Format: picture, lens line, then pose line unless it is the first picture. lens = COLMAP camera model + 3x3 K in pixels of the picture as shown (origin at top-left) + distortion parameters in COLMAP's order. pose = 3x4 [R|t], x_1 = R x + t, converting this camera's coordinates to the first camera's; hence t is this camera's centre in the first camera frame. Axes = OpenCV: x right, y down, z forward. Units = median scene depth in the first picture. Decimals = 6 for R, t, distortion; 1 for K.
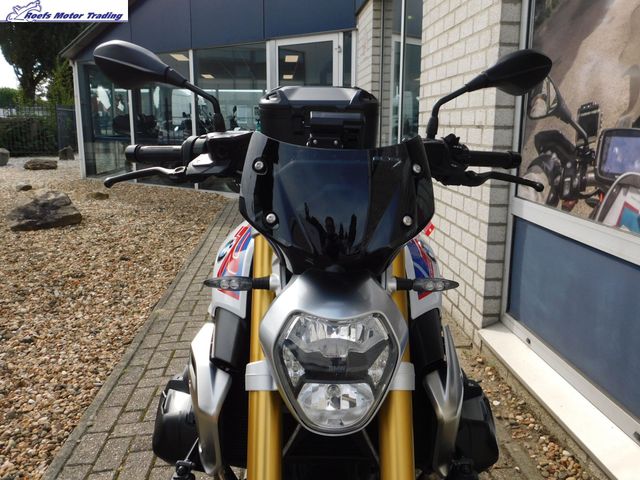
lens RADIAL K [[561.6, 0, 320.2], [0, 561.6, 238.4], [0, 0, 1]] dist [-0.017533, 0.006530]
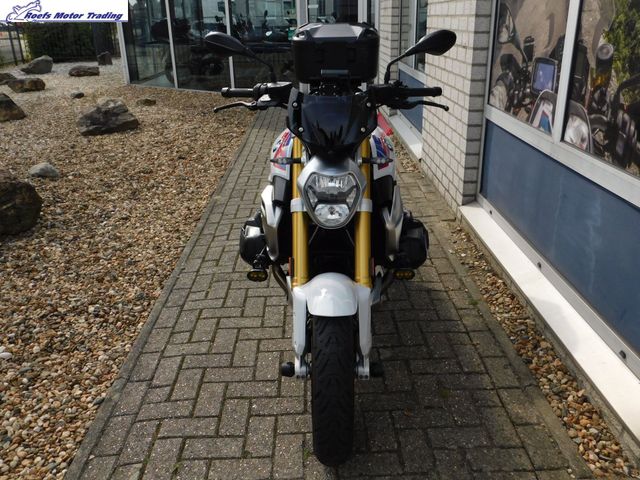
lens RADIAL K [[561.6, 0, 320.1], [0, 561.6, 243.7], [0, 0, 1]] dist [-0.017533, 0.006530]
pose [[0.998215, -0.002906, -0.059654, 0.041382], [0.013865, 0.982804, 0.184128, 0.000047], [0.058093, -0.184627, 0.981090, -0.438239]]
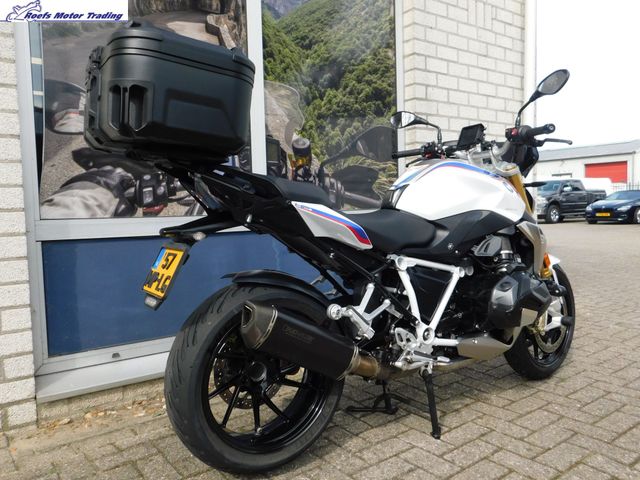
lens RADIAL K [[515.5, 0, 316.8], [0, 515.5, 241.4], [0, 0, 1]] dist [-0.012403, 0.024600]
pose [[-0.544110, -0.048602, 0.837605, -0.664245], [0.189641, 0.965361, 0.179206, -0.124637], [-0.817301, 0.256352, -0.516046, 1.279905]]
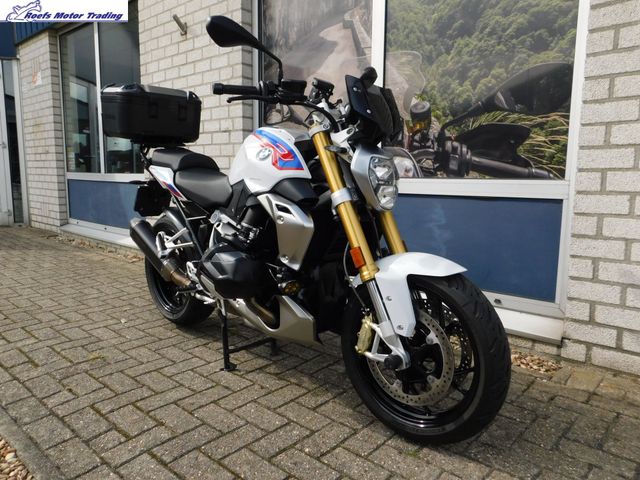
lens RADIAL K [[473.6, 0, 321.0], [0, 473.6, 237.9], [0, 0, 1]] dist [0.001916, -0.013002]
pose [[0.720874, -0.091720, 0.686971, -0.548153], [0.130838, 0.991392, -0.004930, 0.156775], [-0.680605, 0.093436, 0.726668, -0.083184]]
